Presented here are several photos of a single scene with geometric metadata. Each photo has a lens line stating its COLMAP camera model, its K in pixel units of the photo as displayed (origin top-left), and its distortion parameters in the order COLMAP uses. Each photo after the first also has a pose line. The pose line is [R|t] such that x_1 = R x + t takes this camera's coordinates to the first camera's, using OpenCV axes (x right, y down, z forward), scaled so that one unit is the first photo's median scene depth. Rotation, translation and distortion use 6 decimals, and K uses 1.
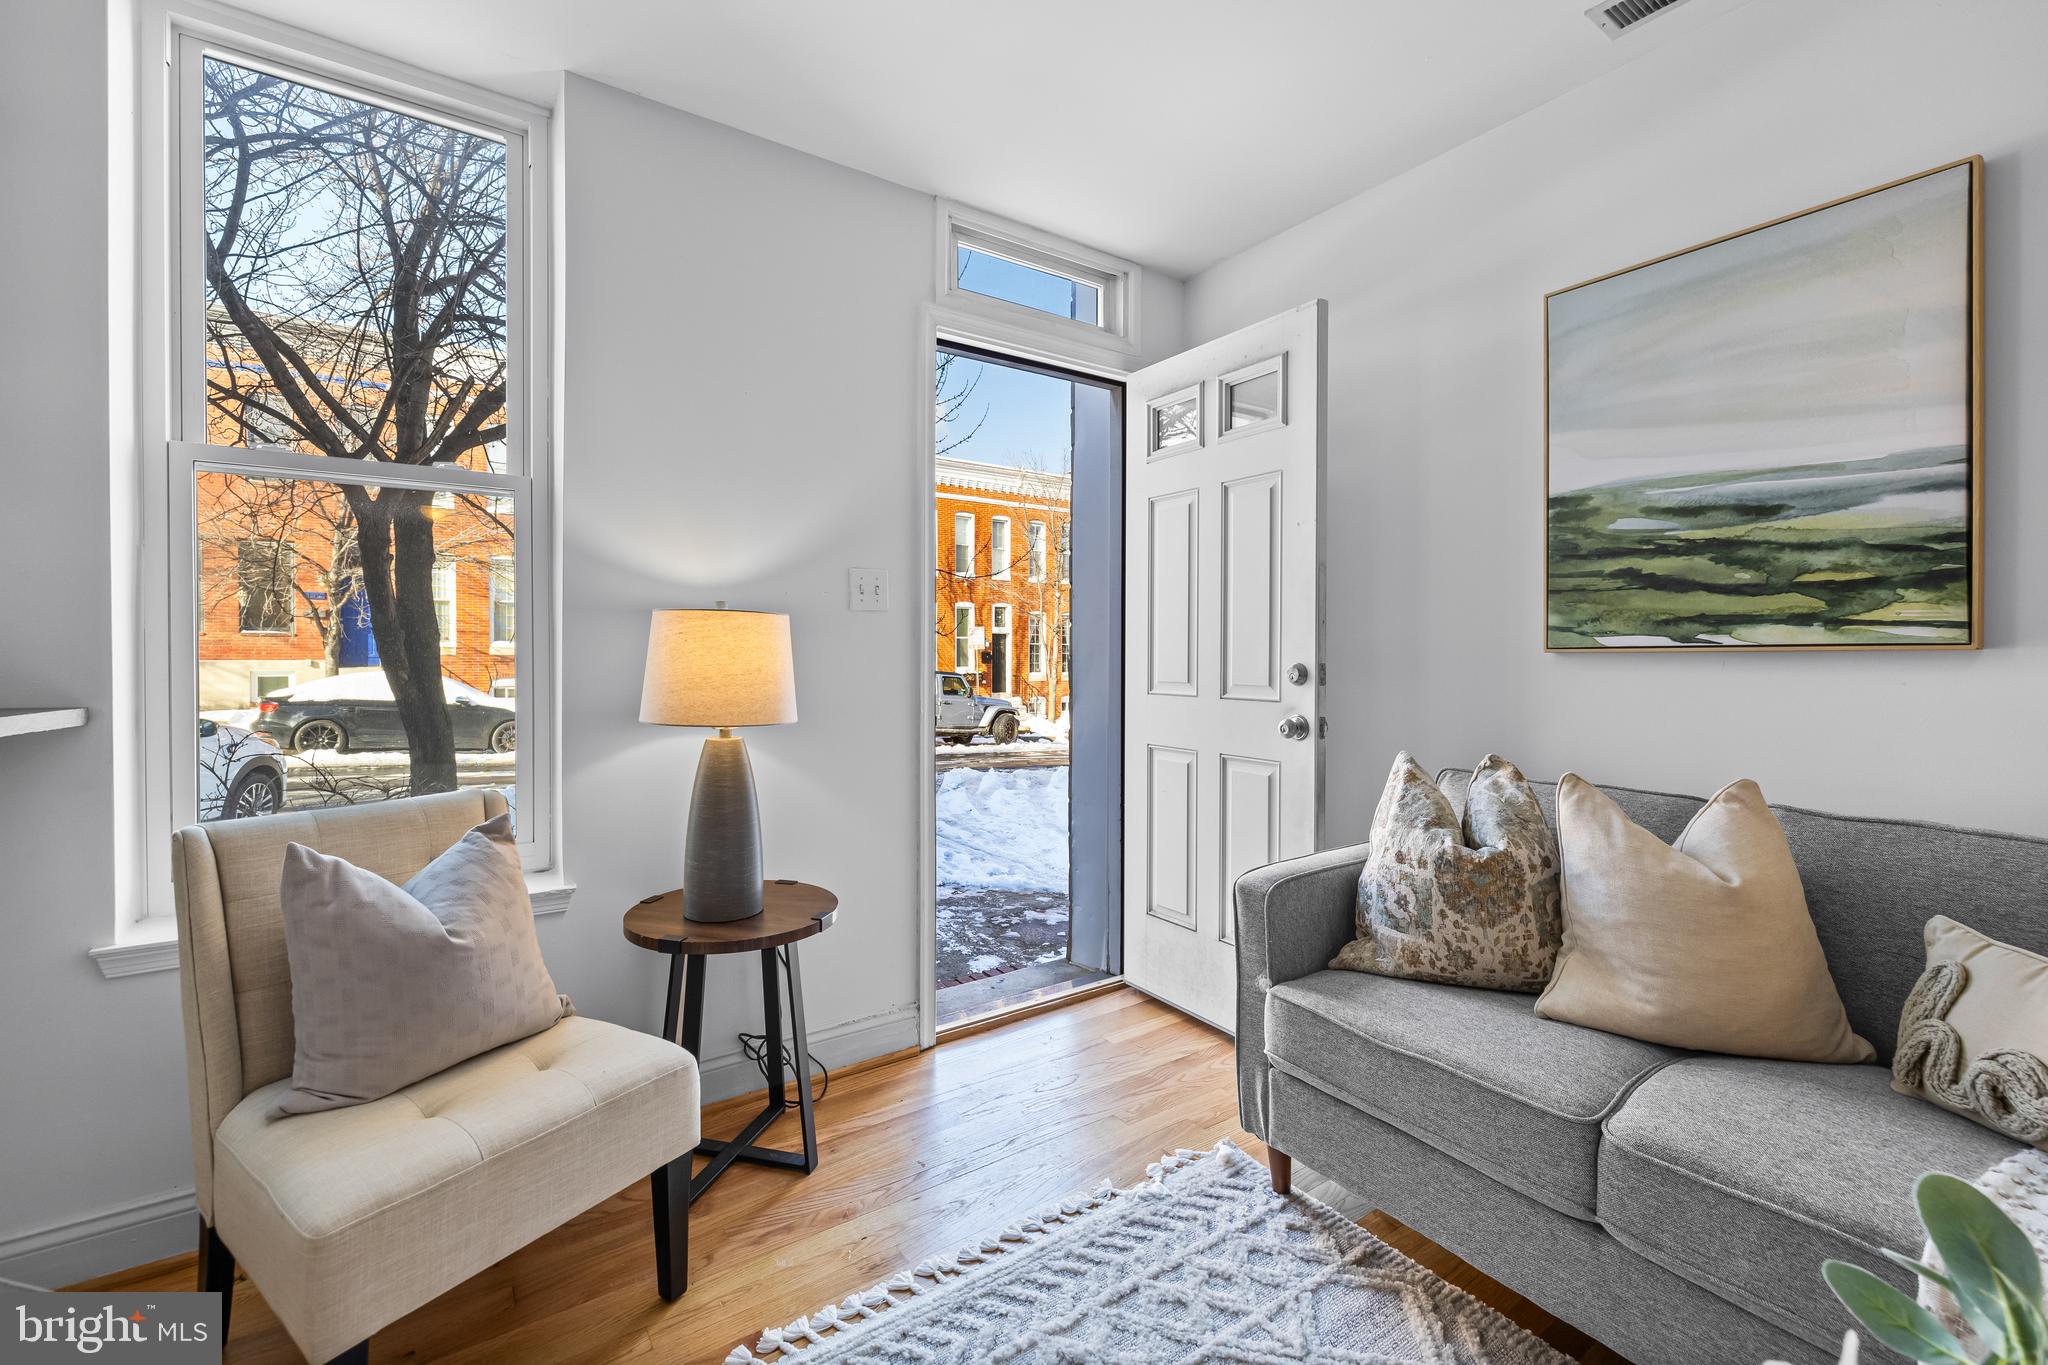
lens RADIAL K [[863.4, 0, 1019.3], [0, 863.4, 658.8], [0, 0, 1]] dist [0.006769, -0.000363]
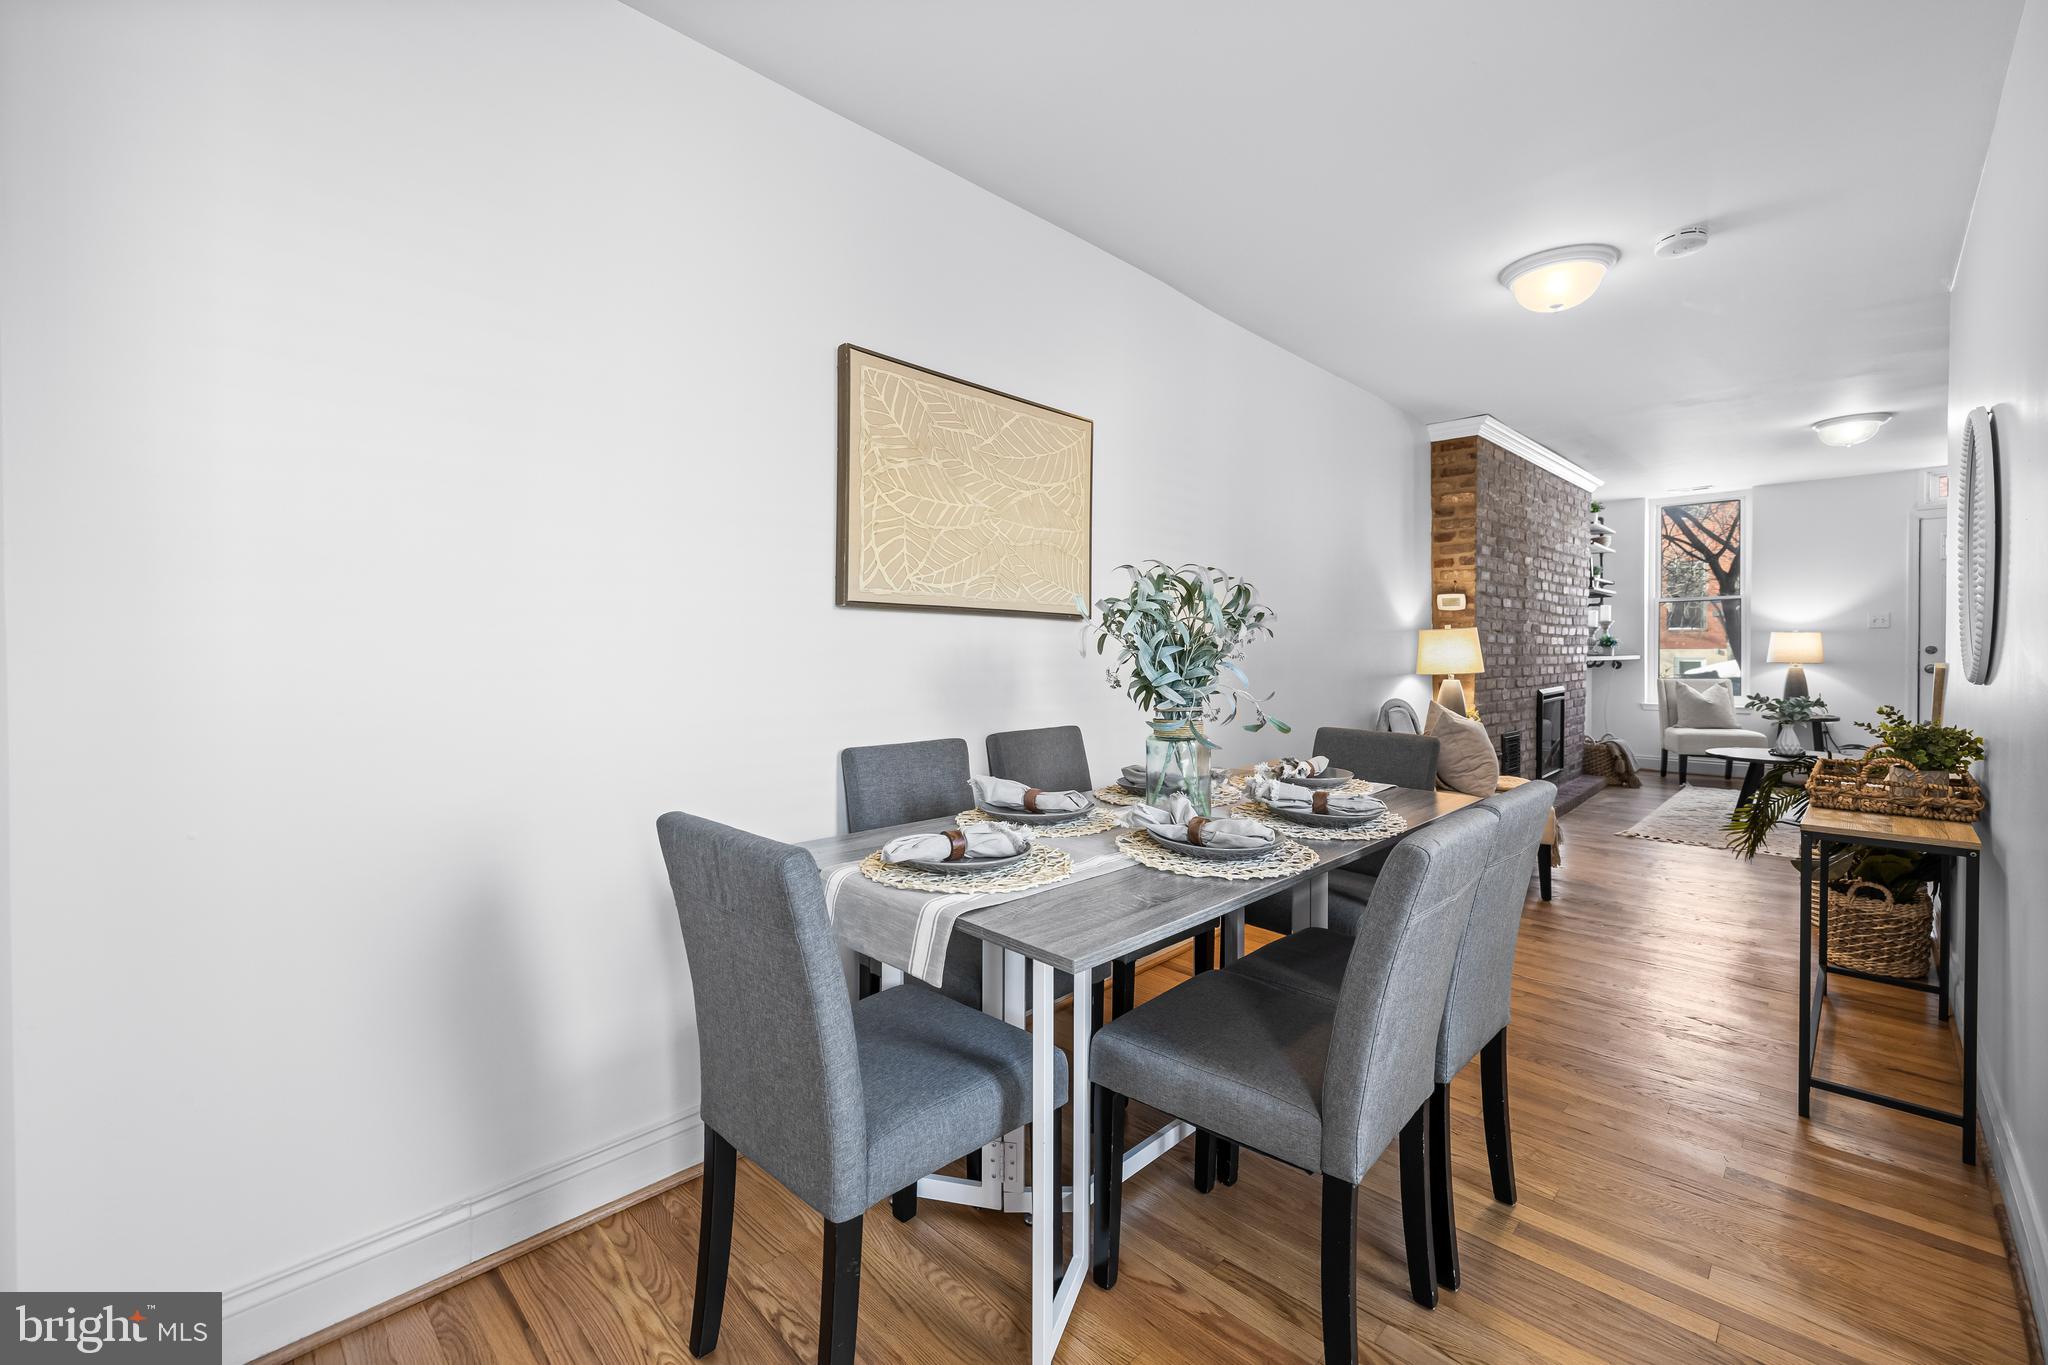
lens RADIAL K [[863.4, 0, 1020.5], [0, 863.4, 650.6], [0, 0, 1]] dist [0.006769, -0.000363]
pose [[0.196372, 0.000843, -0.980529, 2.759793], [-0.000025, 1.000000, 0.000854, 0.019408], [0.980529, -0.000143, 0.196372, -3.079539]]
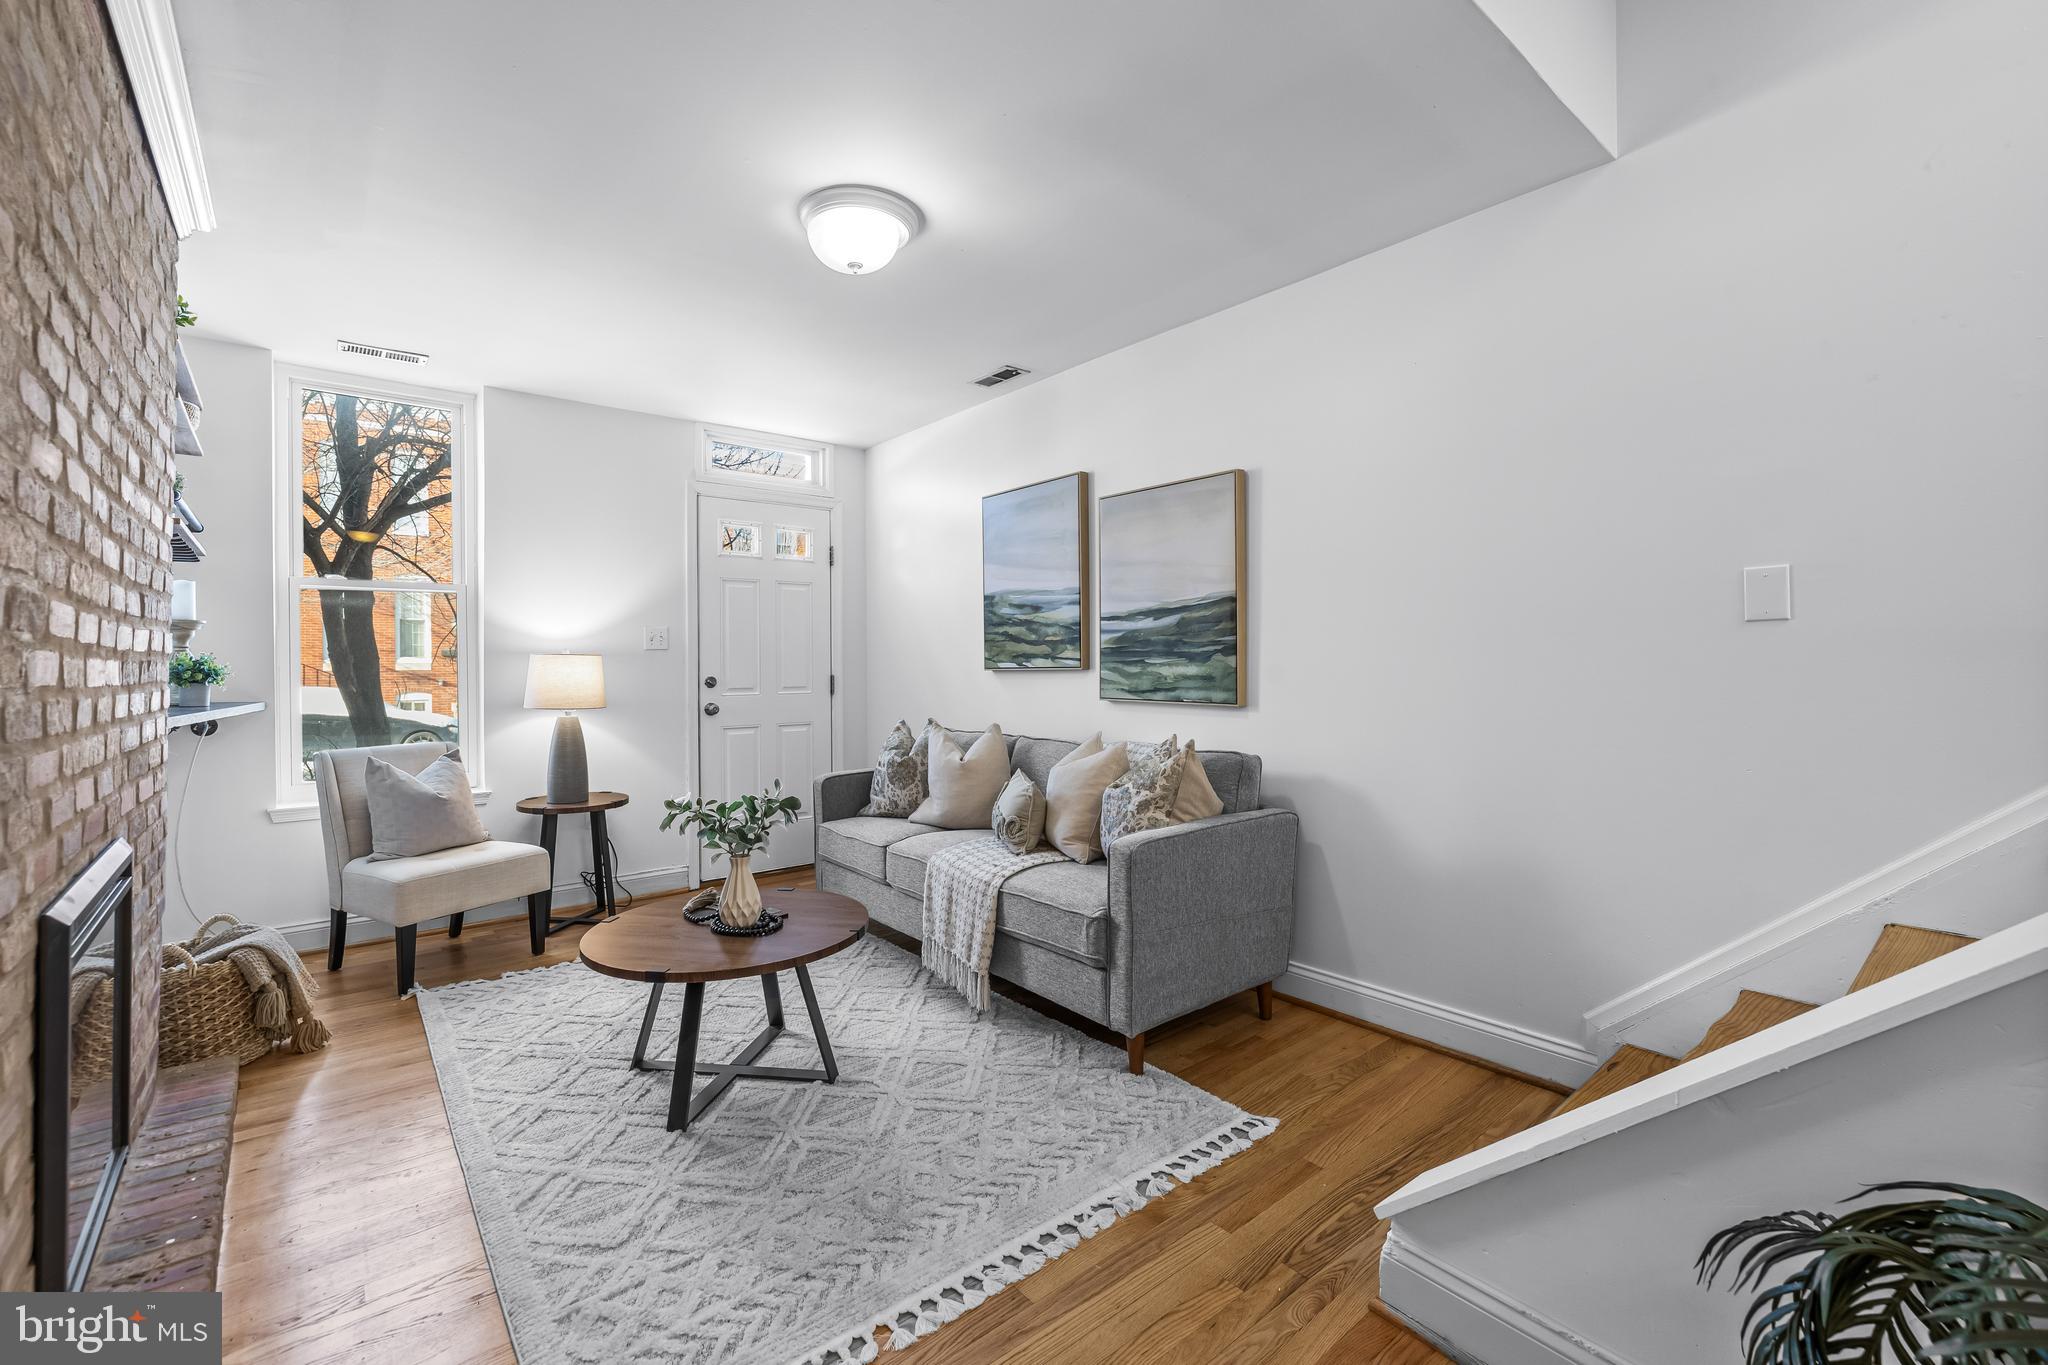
lens RADIAL K [[863.4, 0, 1019.3], [0, 863.4, 667.9], [0, 0, 1]] dist [0.006769, -0.000363]
pose [[0.996574, -0.008794, 0.082240, 0.605576], [0.008855, 0.999961, -0.000382, -0.013568], [-0.082234, 0.001109, 0.996612, -1.224048]]
